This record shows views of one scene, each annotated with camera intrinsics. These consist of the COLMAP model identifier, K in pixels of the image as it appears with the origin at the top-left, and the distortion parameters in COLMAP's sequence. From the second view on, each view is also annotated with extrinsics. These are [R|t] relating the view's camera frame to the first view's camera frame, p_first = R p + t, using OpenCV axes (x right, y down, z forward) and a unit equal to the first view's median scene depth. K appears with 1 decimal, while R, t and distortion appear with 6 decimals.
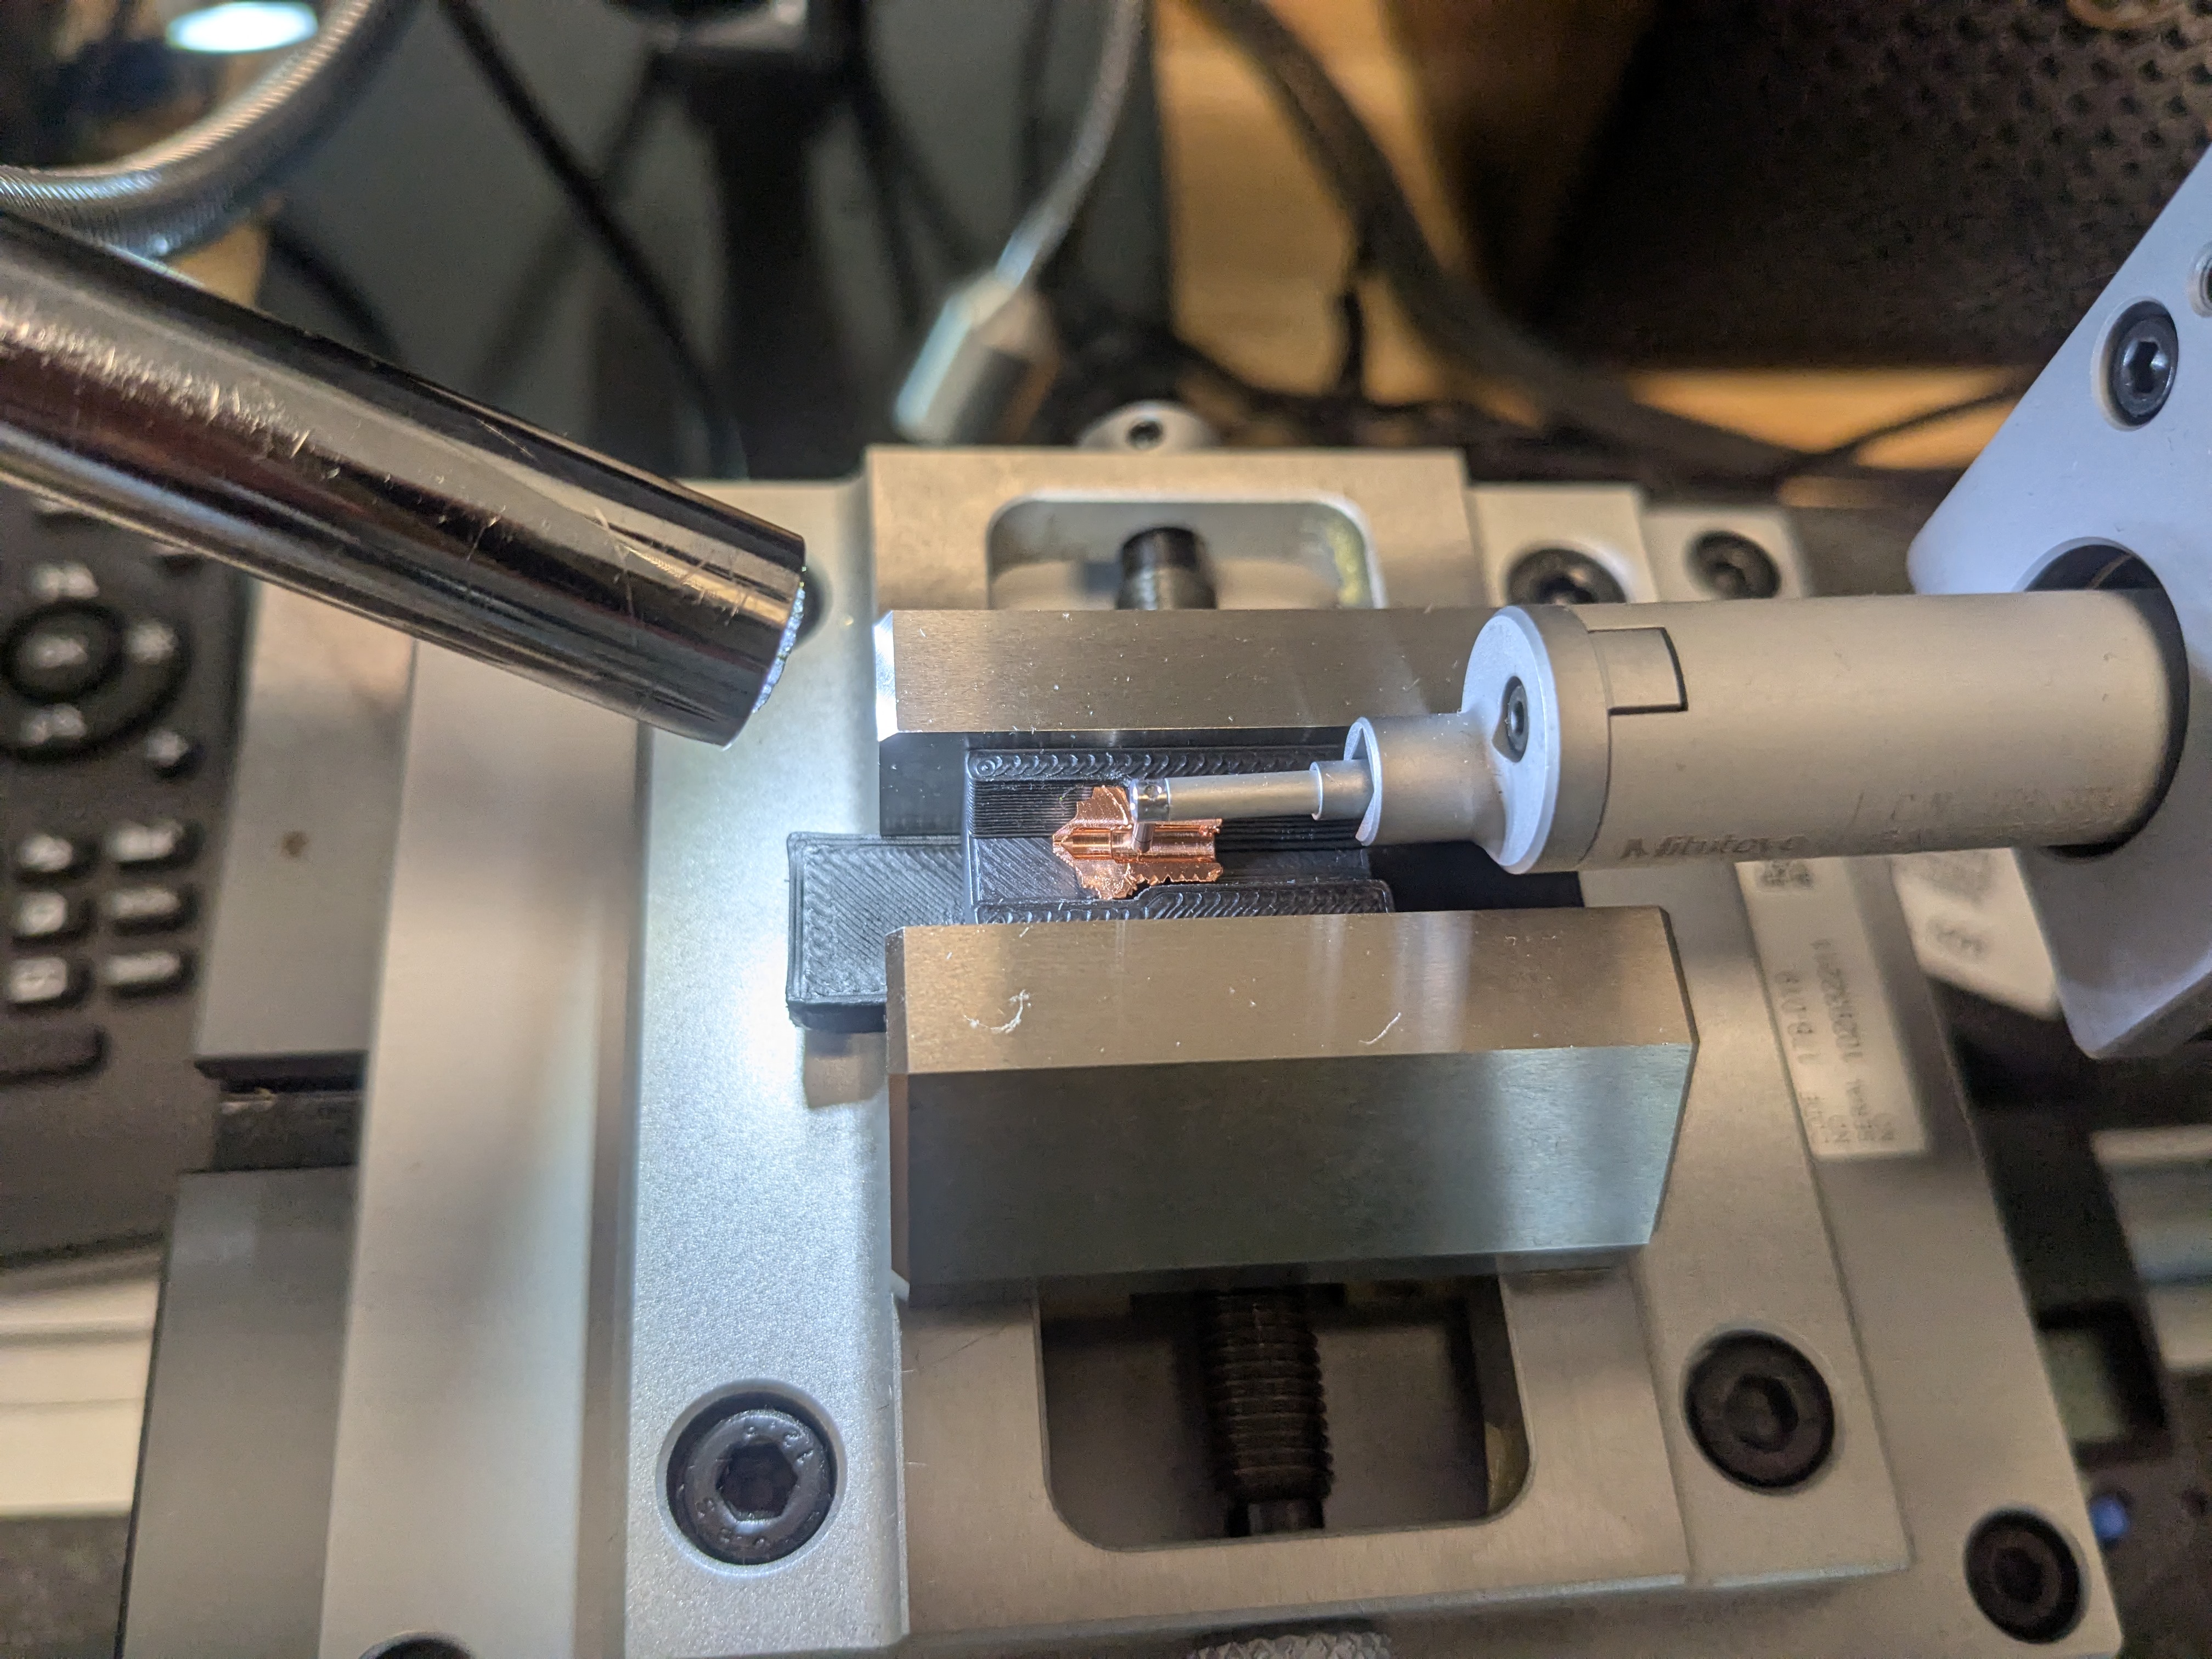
lens RADIAL K [[1762.3, 0, 1102.0], [0, 1762.3, 844.2], [0, 0, 1]] dist [0.034112, -0.085238]
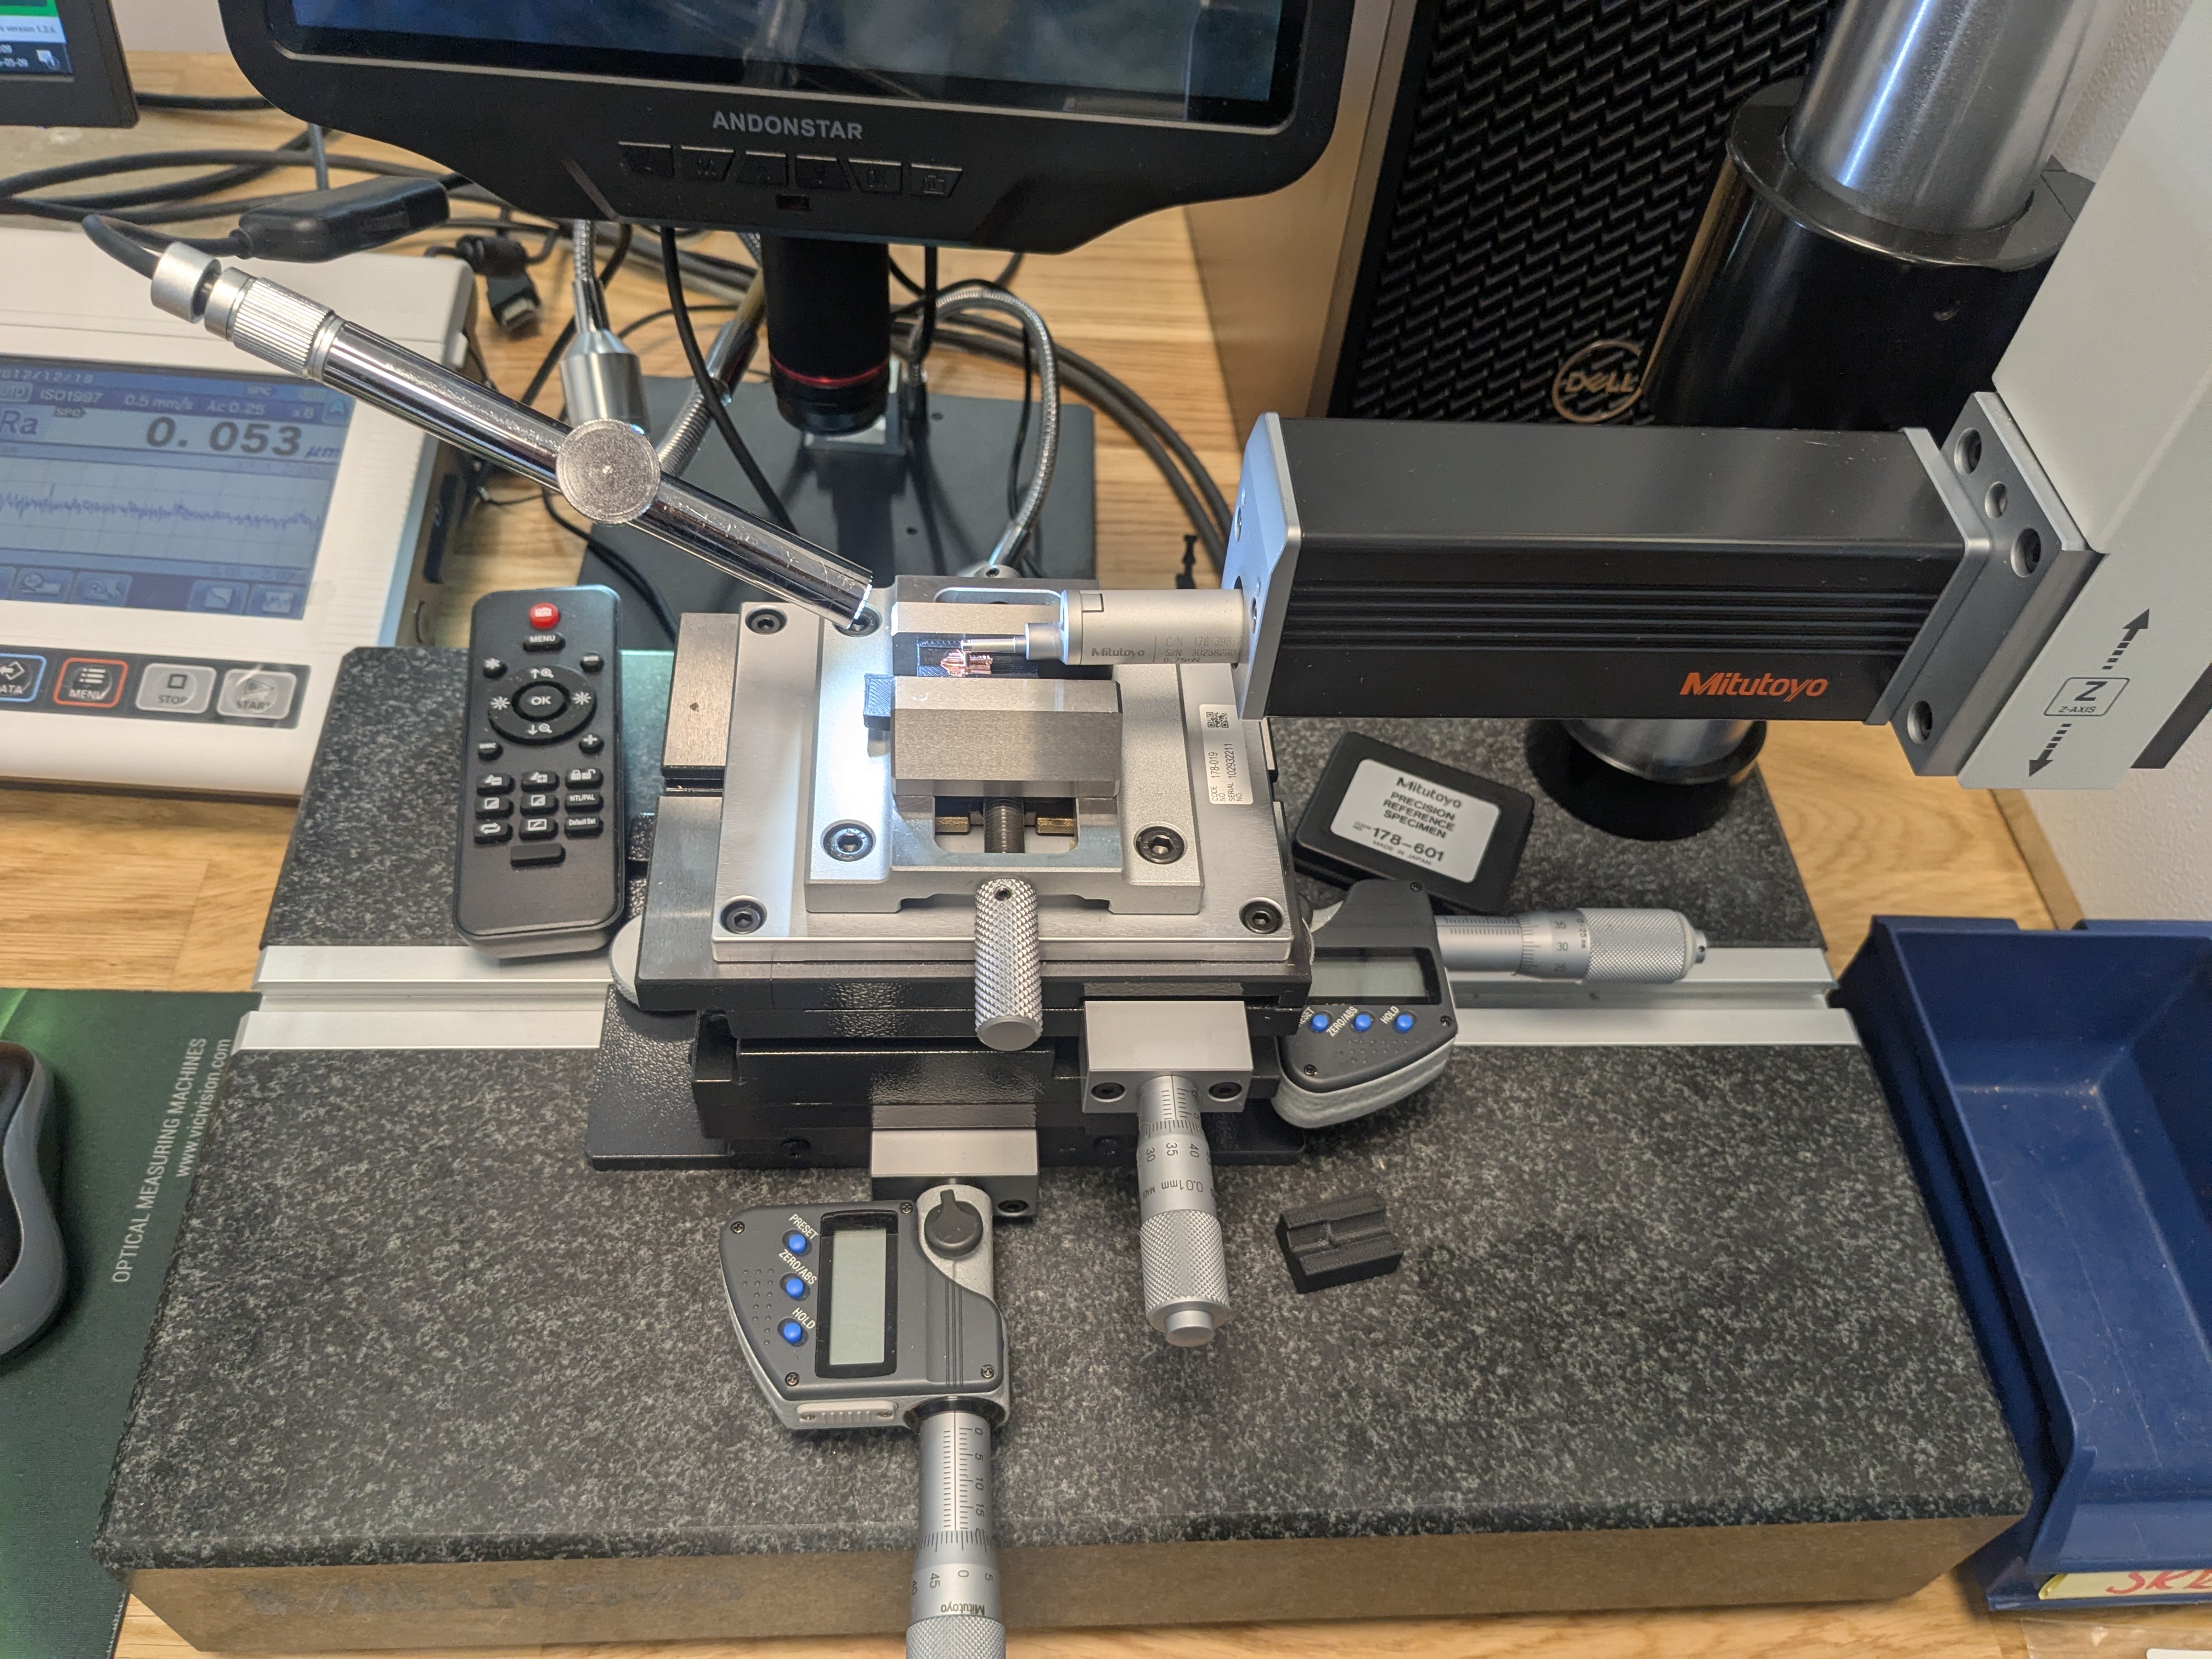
lens RADIAL K [[1762.3, 0, 1113.8], [0, 1762.3, 821.5], [0, 0, 1]] dist [0.034112, -0.085238]
pose [[0.999387, 0.004716, -0.034682, 0.225213], [-0.011866, 0.977848, -0.208978, 0.534159], [0.032929, 0.209262, 0.977305, -1.206445]]
